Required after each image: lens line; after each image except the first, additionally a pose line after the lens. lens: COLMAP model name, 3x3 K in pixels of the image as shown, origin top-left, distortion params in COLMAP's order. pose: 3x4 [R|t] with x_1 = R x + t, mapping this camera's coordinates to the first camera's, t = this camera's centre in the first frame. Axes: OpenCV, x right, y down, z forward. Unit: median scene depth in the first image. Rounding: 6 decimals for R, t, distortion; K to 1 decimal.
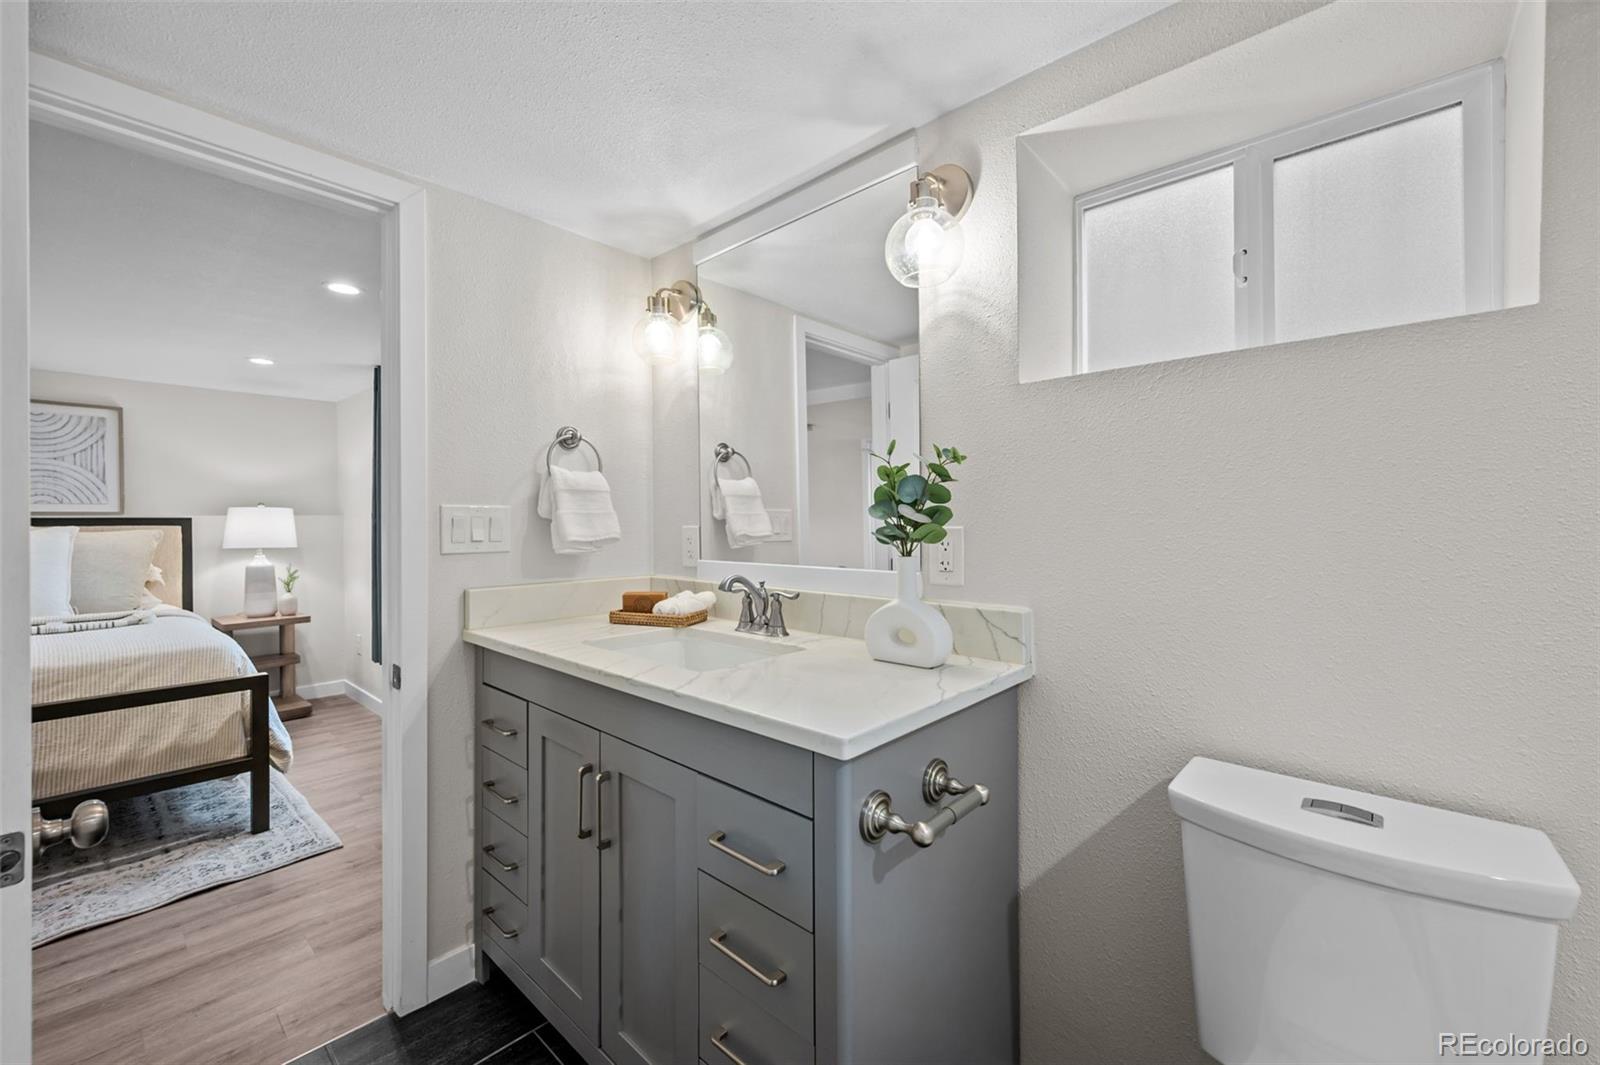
lens RADIAL K [[642.7, 0, 805.5], [0, 642.7, 518.1], [0, 0, 1]] dist [0.000329, -0.000009]
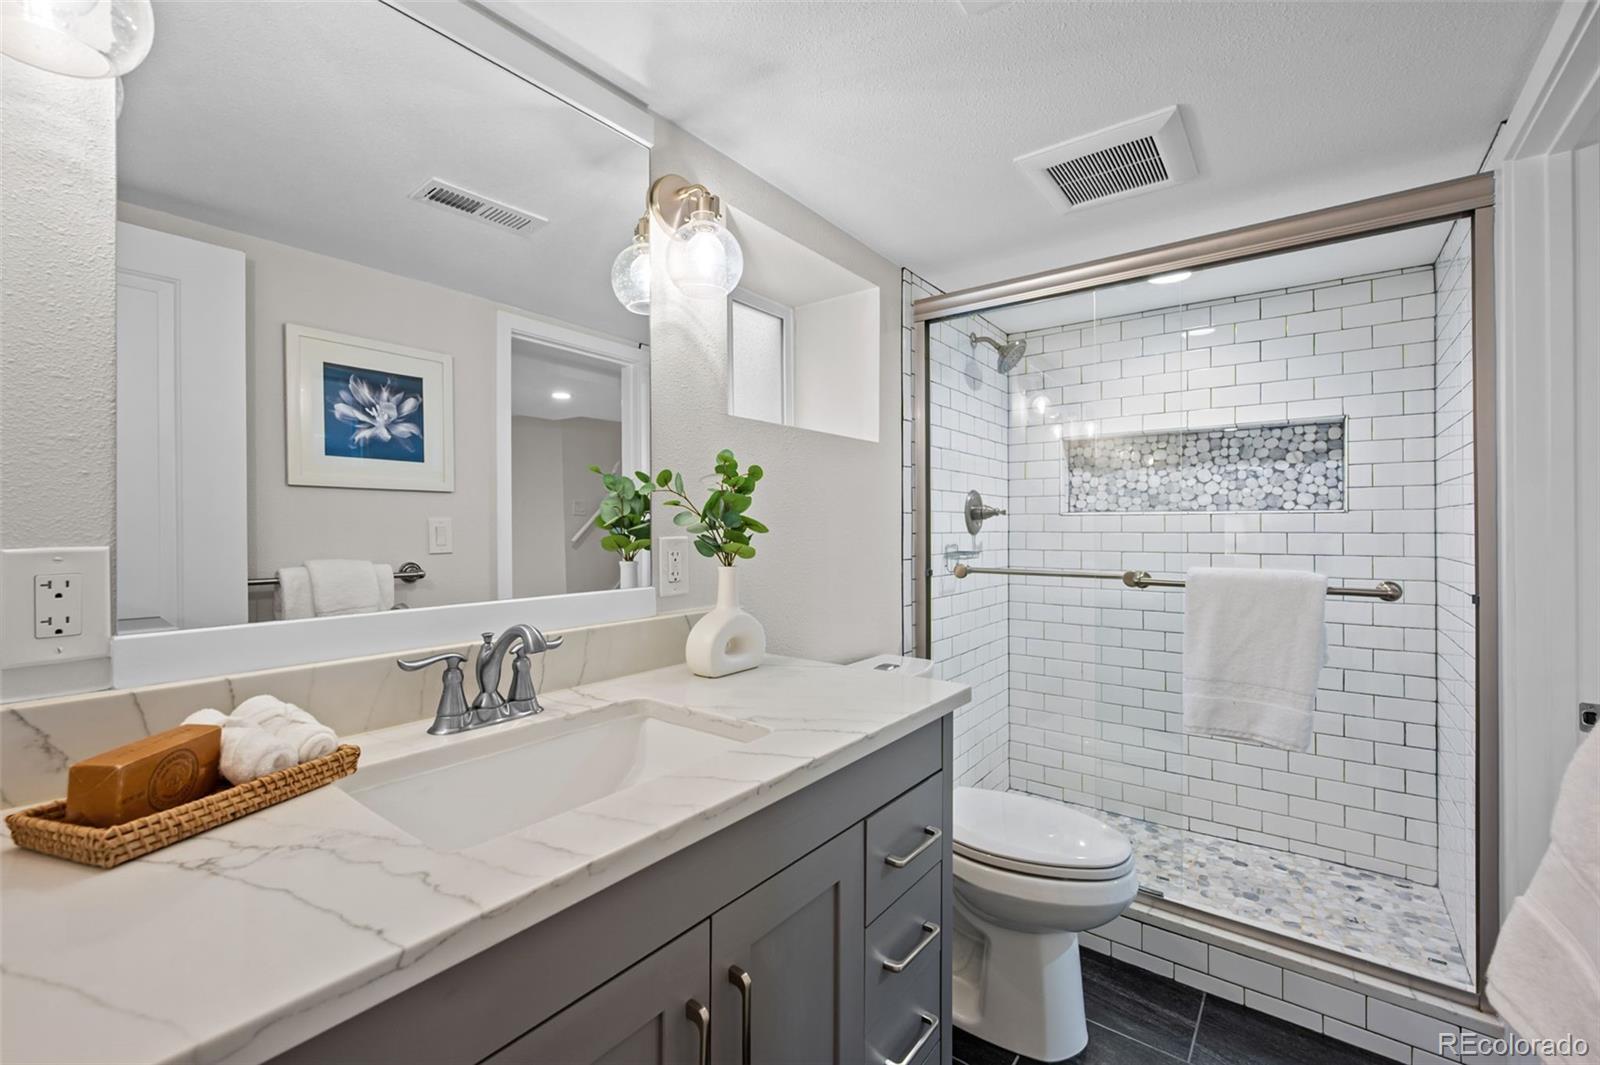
lens RADIAL K [[642.7, 0, 805.5], [0, 642.7, 518.1], [0, 0, 1]] dist [0.000329, -0.000009]
pose [[-0.063121, 0.031204, 0.997518, -0.759983], [0.012992, 0.999452, -0.030443, 0.017515], [-0.997921, 0.011038, -0.063491, 0.839472]]
